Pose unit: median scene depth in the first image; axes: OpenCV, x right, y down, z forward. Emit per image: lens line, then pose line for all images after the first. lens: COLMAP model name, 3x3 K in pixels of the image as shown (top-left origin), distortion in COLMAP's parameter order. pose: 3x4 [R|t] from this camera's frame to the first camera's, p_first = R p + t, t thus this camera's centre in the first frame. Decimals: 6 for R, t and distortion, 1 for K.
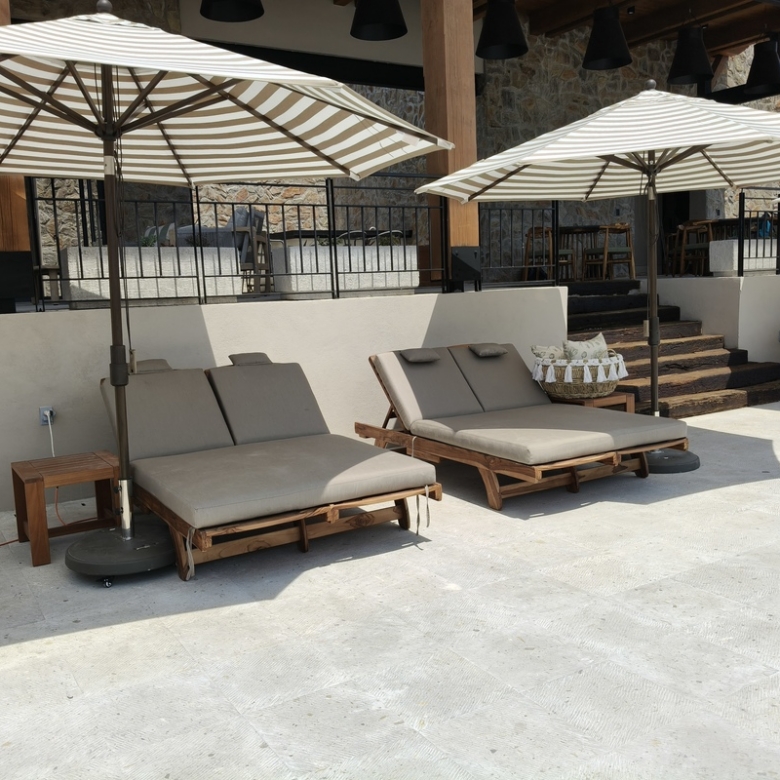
lens RADIAL K [[810.4, 0, 390.0], [0, 810.4, 390.0], [0, 0, 1]] dist [0.034219, -0.092997]
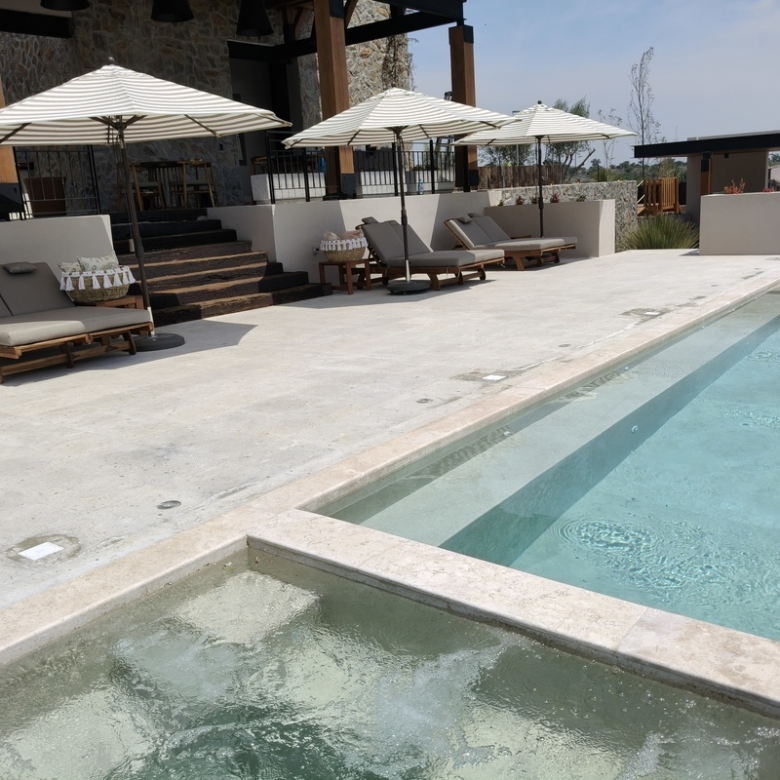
lens RADIAL K [[810.4, 0, 390.0], [0, 810.4, 390.0], [0, 0, 1]] dist [0.034219, -0.092997]
pose [[0.940252, -0.093593, 0.327362, 0.162153], [0.065283, 0.993195, 0.096450, 0.038435], [-0.334161, -0.069316, 0.939964, -0.272470]]
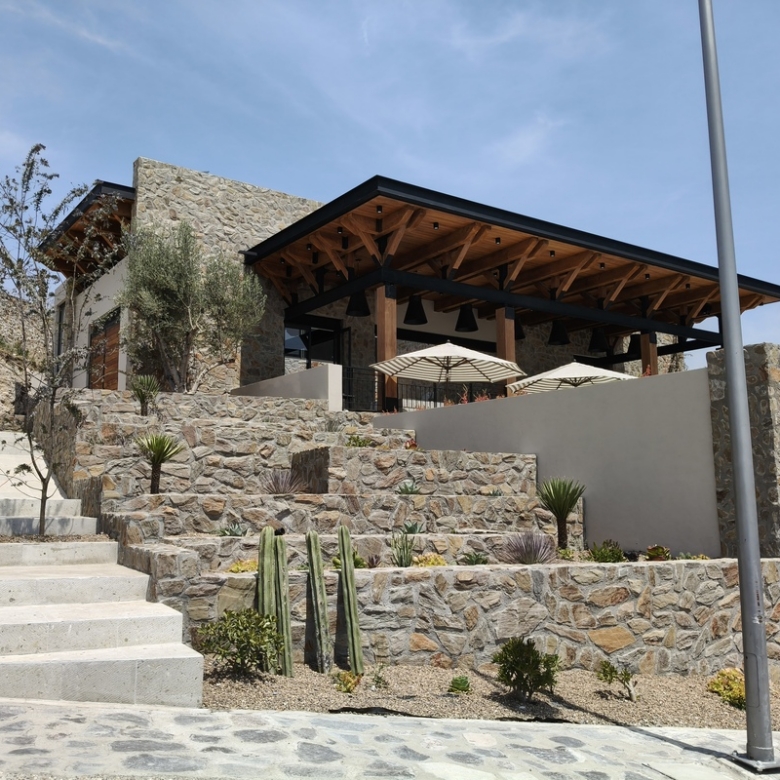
lens RADIAL K [[810.4, 0, 390.0], [0, 810.4, 390.0], [0, 0, 1]] dist [0.034219, -0.092997]
pose [[0.997593, 0.049323, 0.048729, -0.351715], [-0.034480, 0.962661, -0.268504, 0.392587], [-0.060153, 0.266177, 0.962045, -1.271347]]
